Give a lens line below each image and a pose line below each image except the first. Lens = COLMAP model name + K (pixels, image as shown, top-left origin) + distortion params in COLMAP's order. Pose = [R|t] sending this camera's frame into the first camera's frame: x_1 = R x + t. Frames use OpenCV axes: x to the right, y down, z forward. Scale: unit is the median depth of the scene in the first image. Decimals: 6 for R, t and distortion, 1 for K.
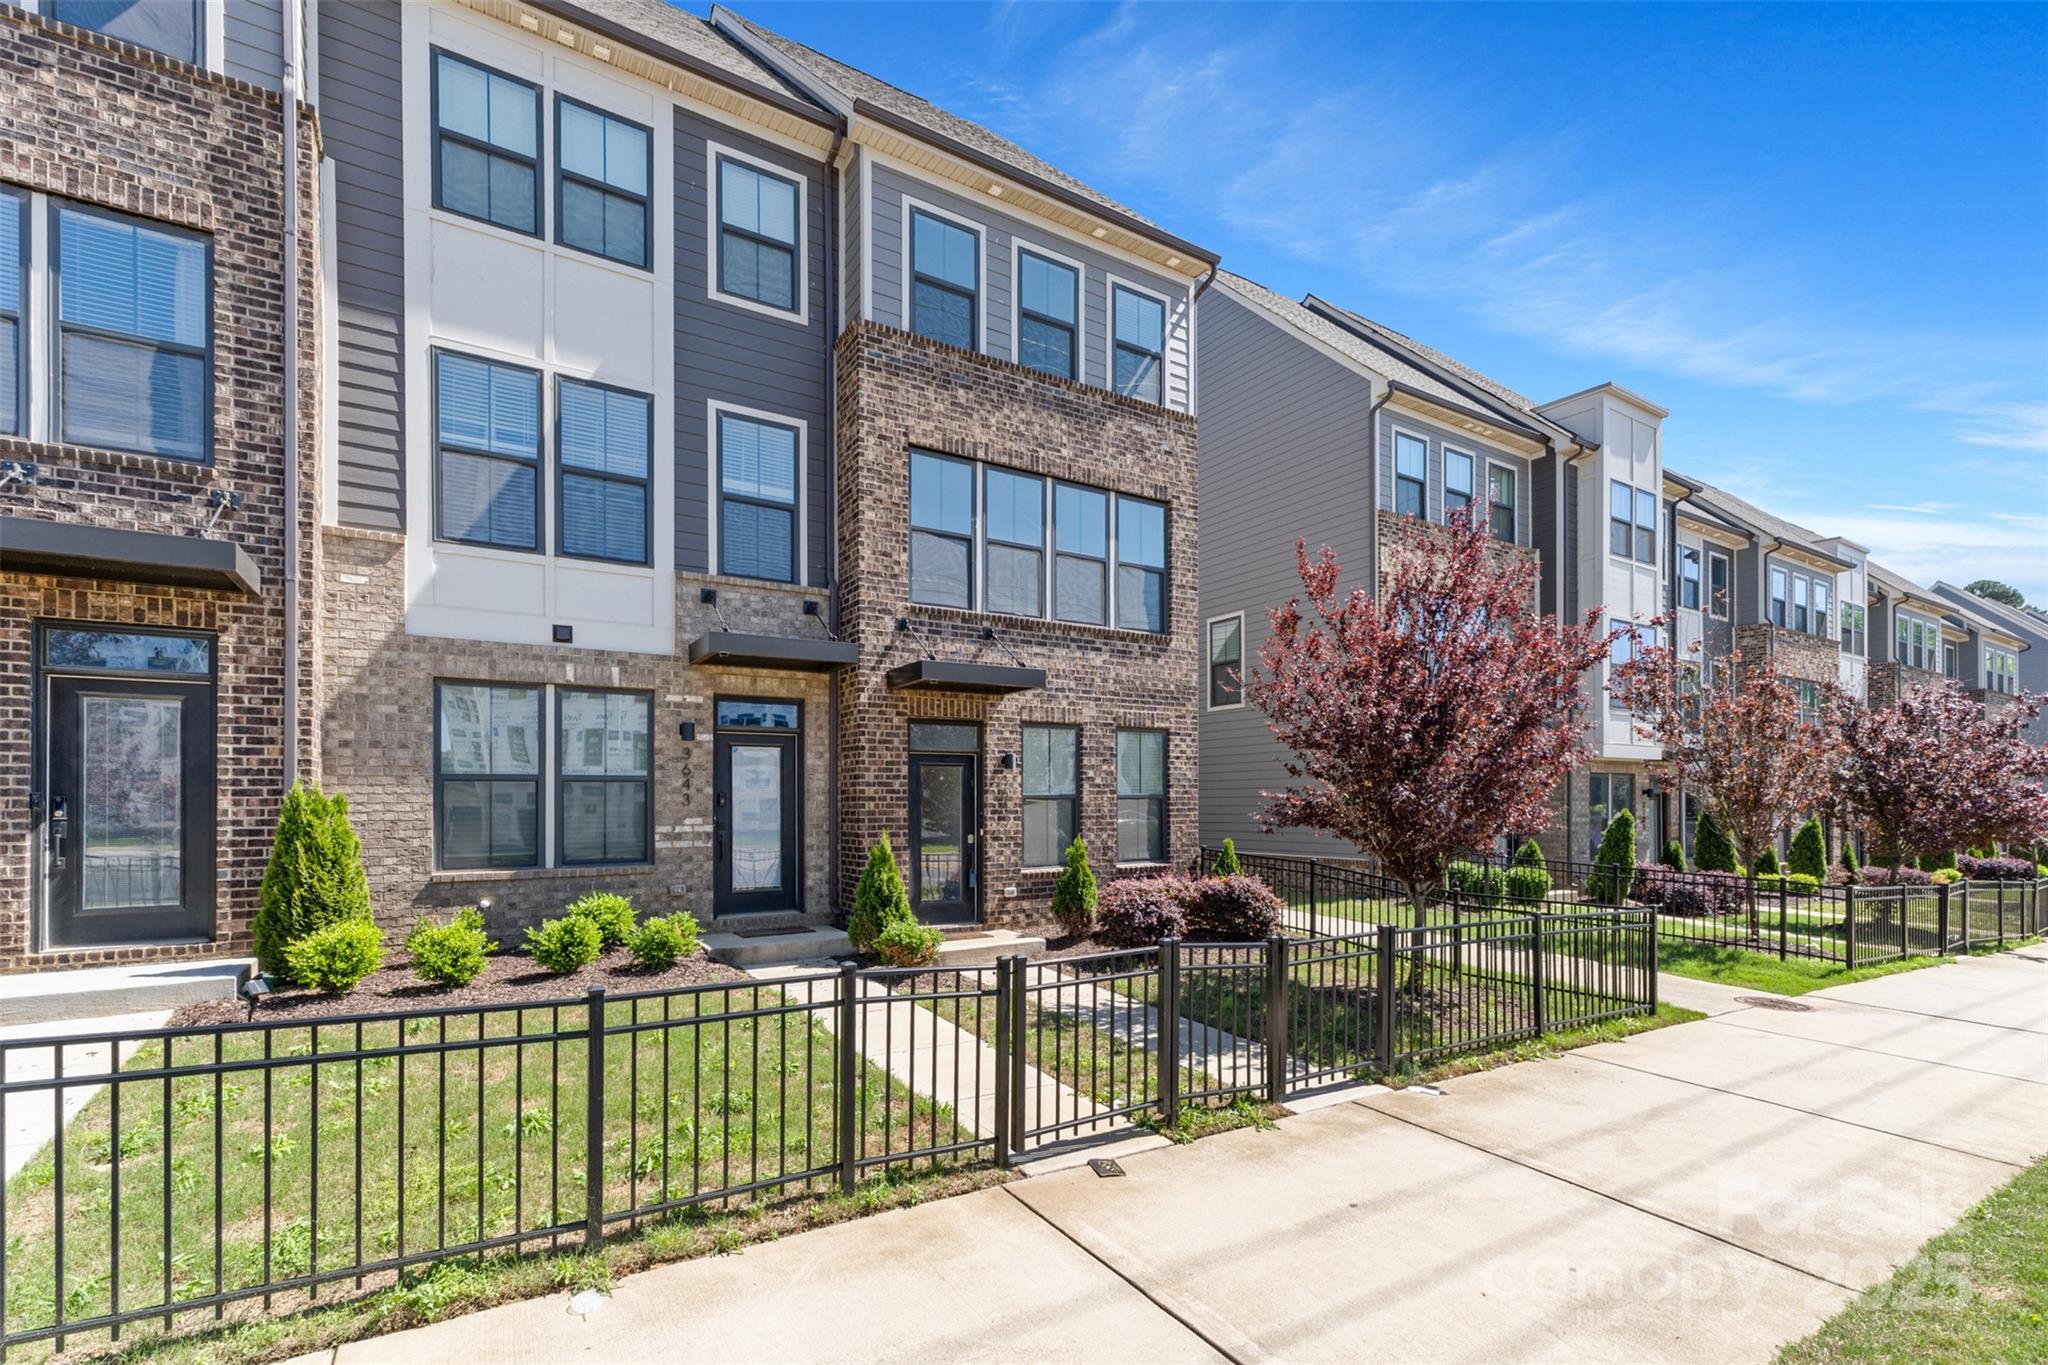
lens RADIAL K [[902.8, 0, 1016.2], [0, 902.8, 793.8], [0, 0, 1]] dist [-0.000479, -0.000146]
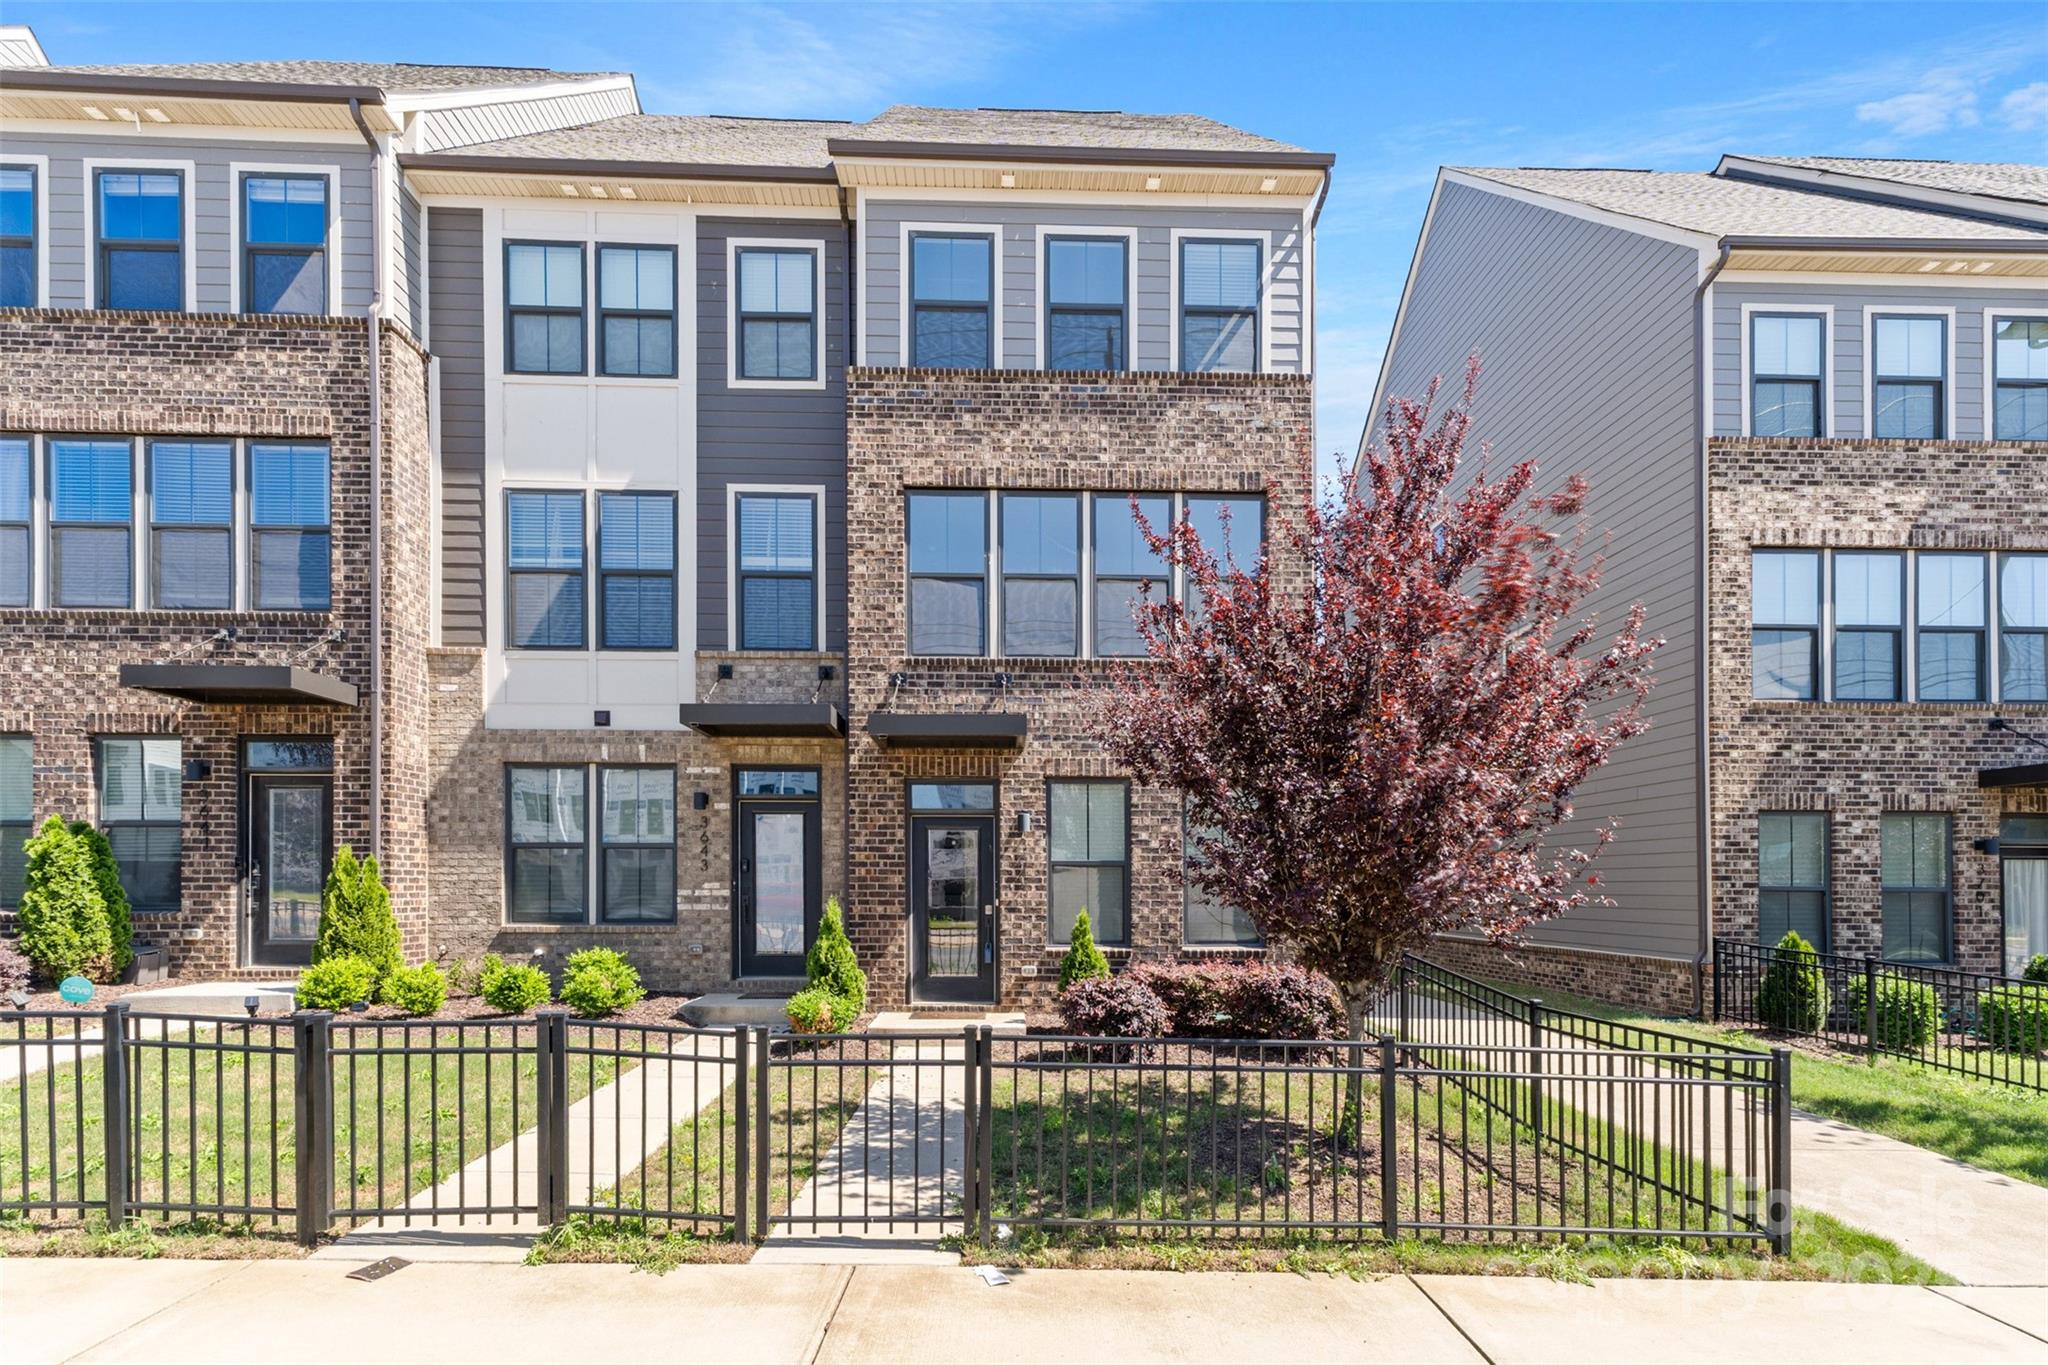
lens RADIAL K [[908.8, 0, 995.2], [0, 908.8, 874.4], [0, 0, 1]] dist [0.000183, 0.001004]
pose [[0.862586, 0.002232, -0.505906, 0.460161], [-0.002586, 0.999997, 0.000002, 0.016138], [0.505904, 0.001306, 0.862589, 0.242710]]
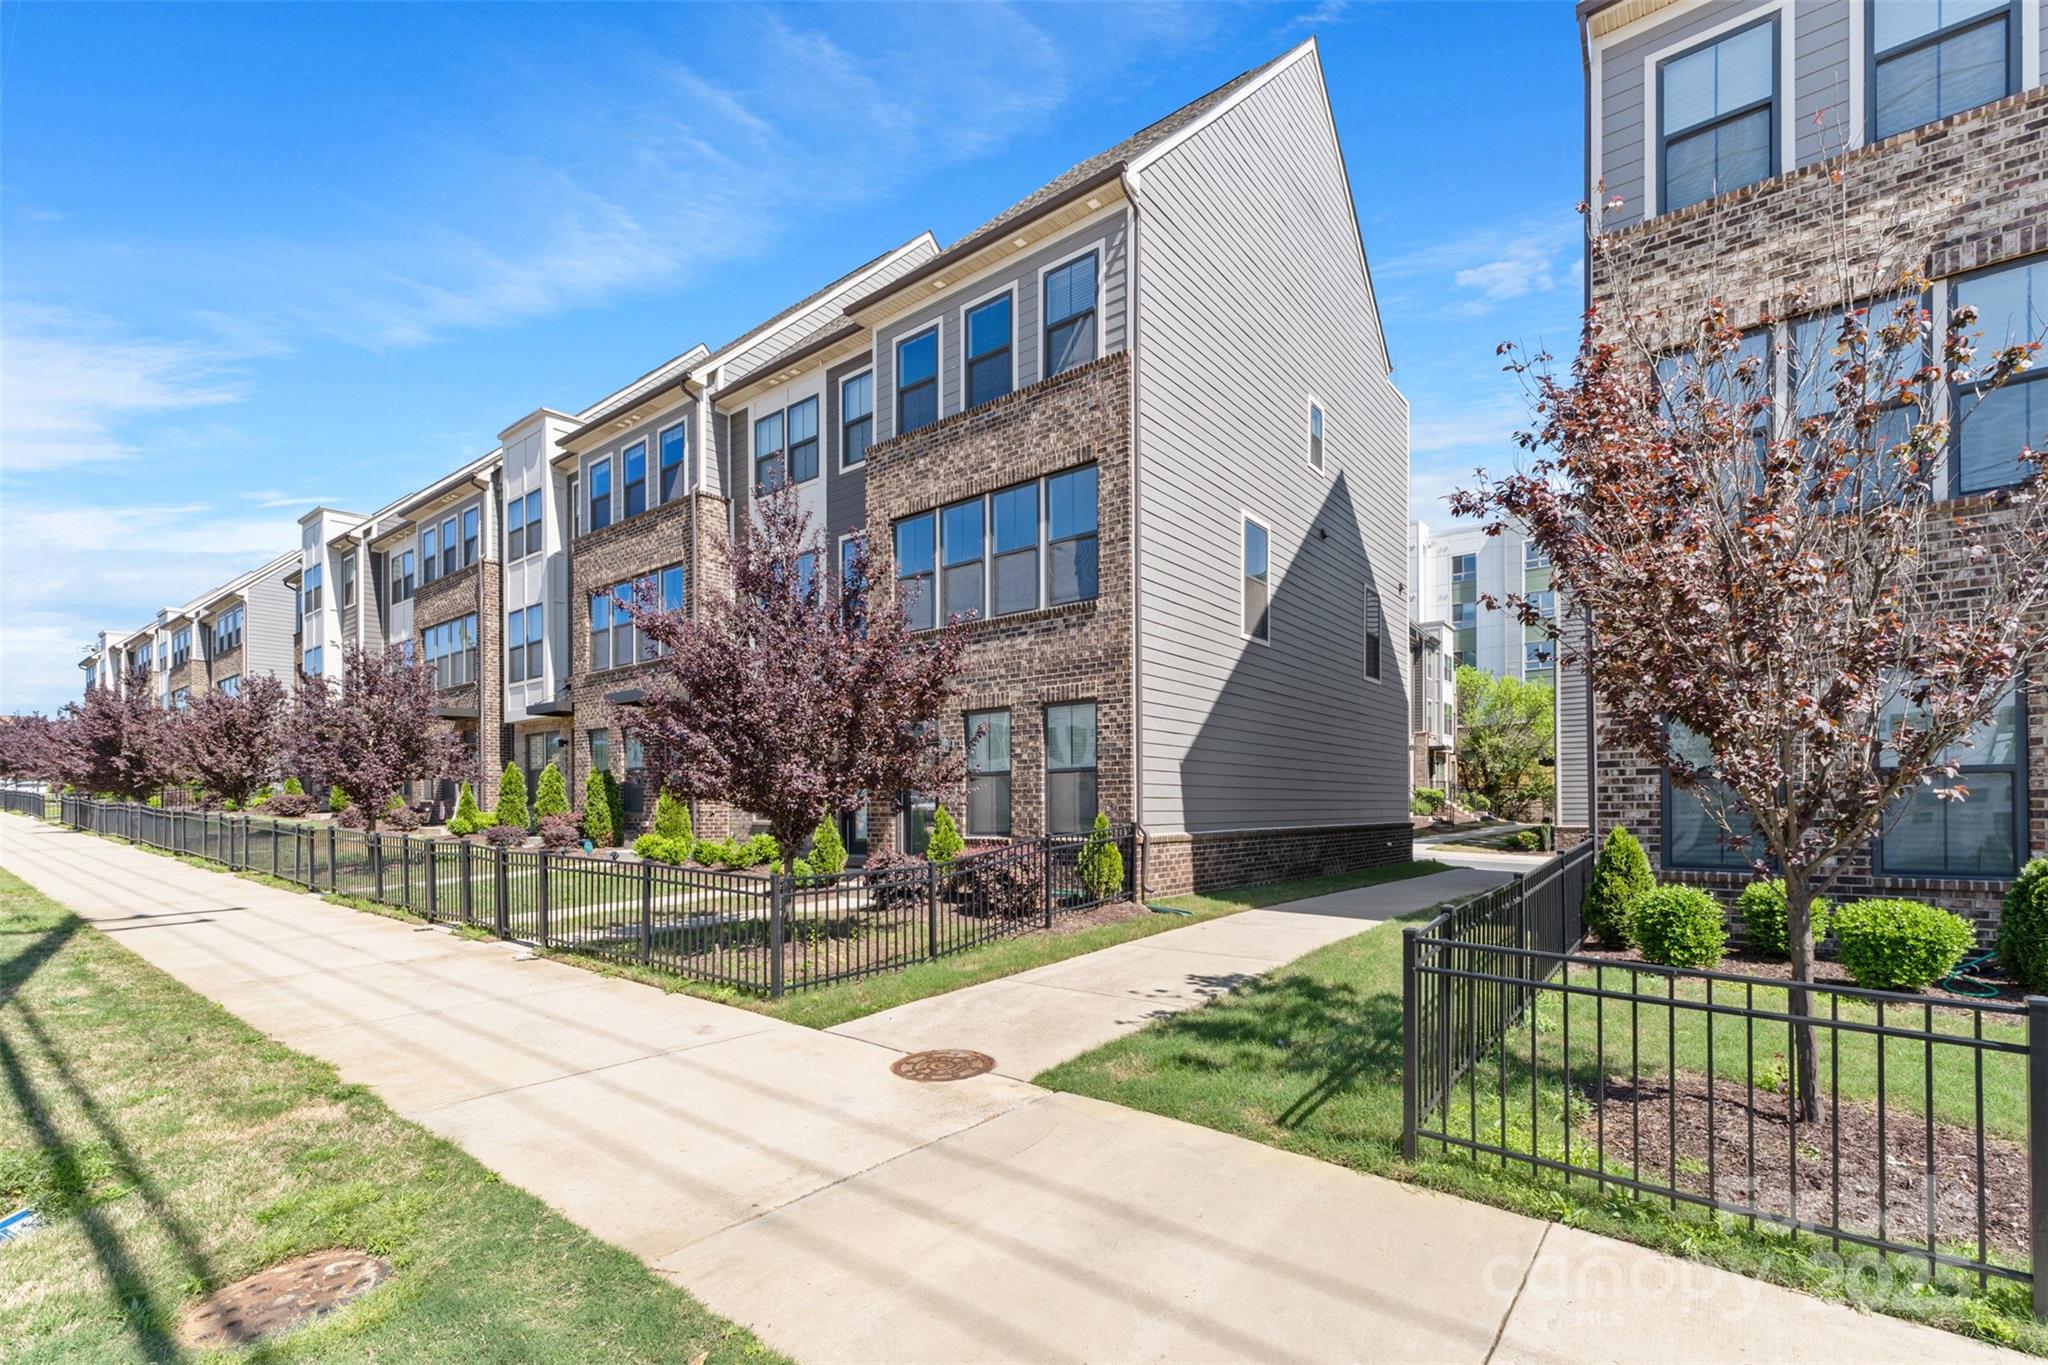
lens RADIAL K [[899.9, 0, 1025.2], [0, 899.9, 808.5], [0, 0, 1]] dist [0.003023, 0.000016]
pose [[0.332502, -0.004470, -0.943092, 1.289249], [0.004649, 0.999984, -0.003101, 0.058505], [0.943091, -0.003354, 0.332518, 0.765746]]
